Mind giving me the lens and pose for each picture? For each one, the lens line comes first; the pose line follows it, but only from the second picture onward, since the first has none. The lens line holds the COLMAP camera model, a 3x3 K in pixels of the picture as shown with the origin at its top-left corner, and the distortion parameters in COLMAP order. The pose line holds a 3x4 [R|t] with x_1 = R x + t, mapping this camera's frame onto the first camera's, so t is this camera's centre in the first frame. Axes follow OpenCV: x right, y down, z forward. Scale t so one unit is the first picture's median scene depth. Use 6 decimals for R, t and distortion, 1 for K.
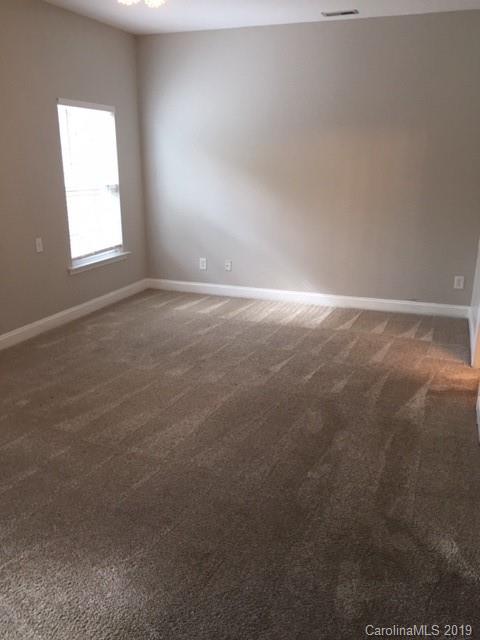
lens RADIAL K [[551.6, 0, 240.0], [0, 551.6, 320.0], [0, 0, 1]] dist [0.078834, -0.102630]
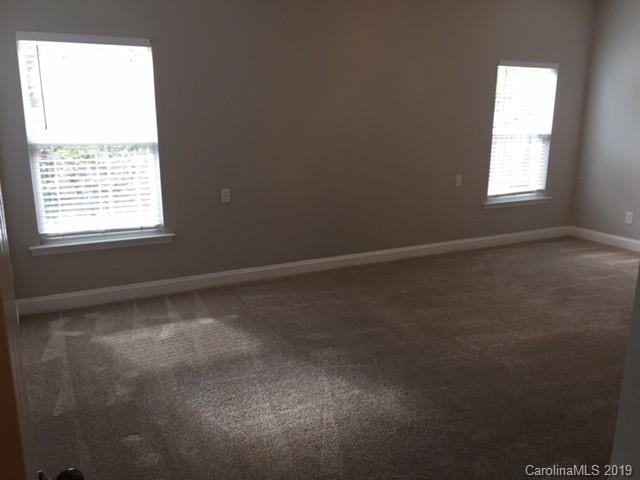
lens RADIAL K [[551.6, 0, 320.0], [0, 551.6, 240.0], [0, 0, 1]] dist [0.078834, -0.102630]
pose [[0.750420, 0.155228, -0.642475, 0.197161], [-0.193528, 0.981033, 0.010983, 0.036304], [0.631994, 0.116095, 0.766228, -0.100577]]
